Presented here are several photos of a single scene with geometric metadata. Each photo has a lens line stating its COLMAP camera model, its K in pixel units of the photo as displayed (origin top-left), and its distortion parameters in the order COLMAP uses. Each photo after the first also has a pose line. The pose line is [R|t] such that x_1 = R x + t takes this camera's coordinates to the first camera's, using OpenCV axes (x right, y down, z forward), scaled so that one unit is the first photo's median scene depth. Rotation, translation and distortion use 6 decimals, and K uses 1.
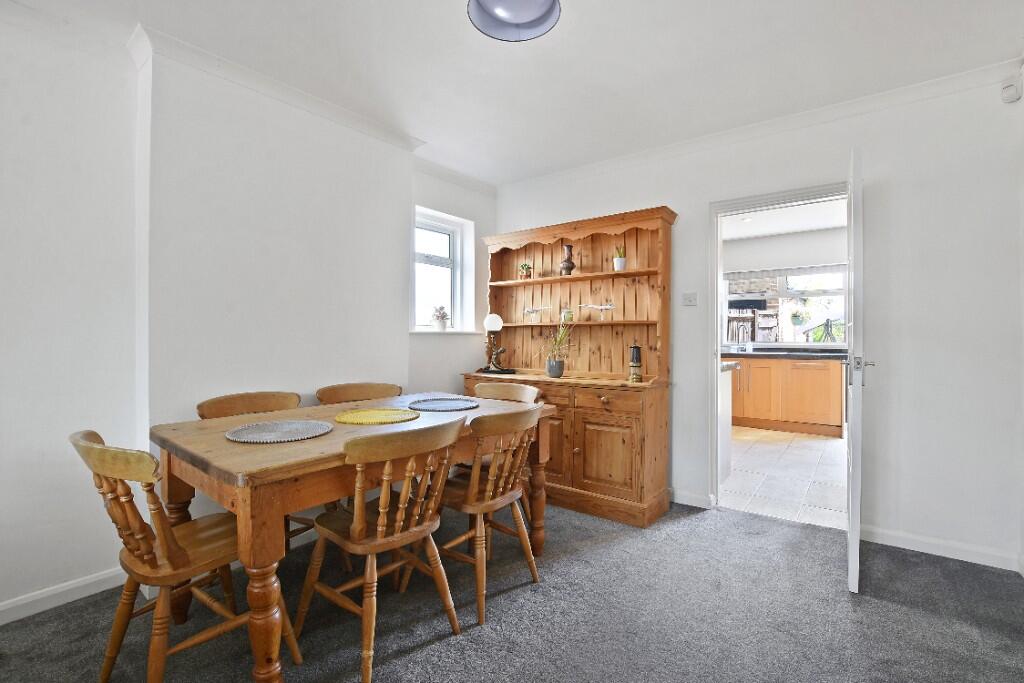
lens RADIAL K [[477.6, 0, 513.5], [0, 477.6, 333.2], [0, 0, 1]] dist [-0.003195, -0.000517]
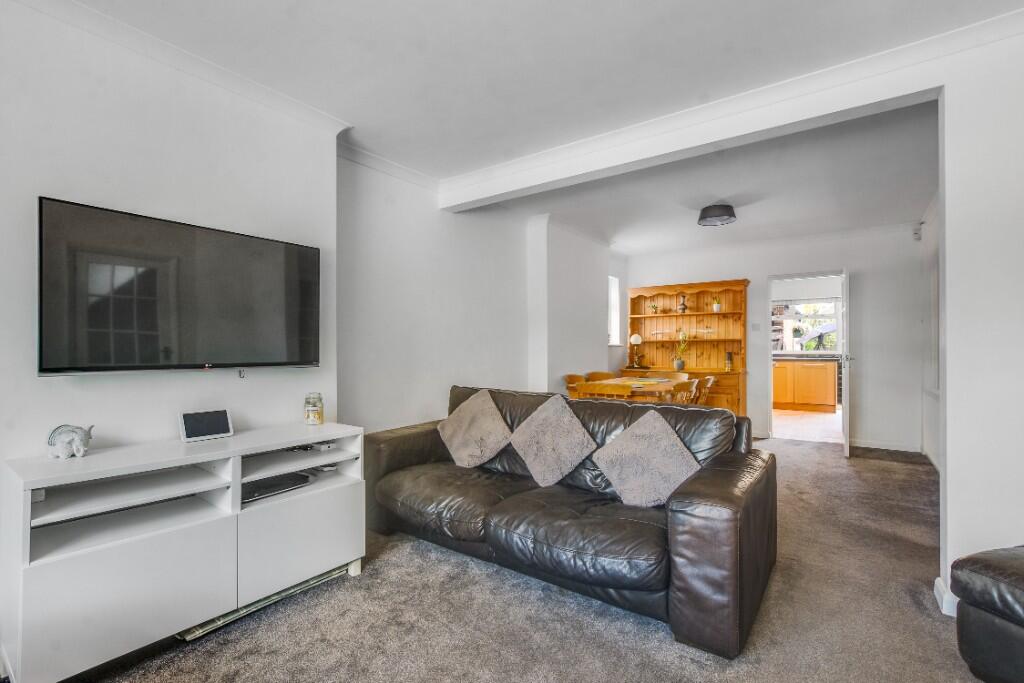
lens RADIAL K [[463.0, 0, 512.0], [0, 463.0, 341.5], [0, 0, 1]] dist [-0.002534, -0.000473]
pose [[0.999973, -0.002964, 0.006662, -0.530188], [0.002989, 0.999988, -0.003768, -0.010373], [-0.006650, 0.003788, 0.999971, -0.707041]]
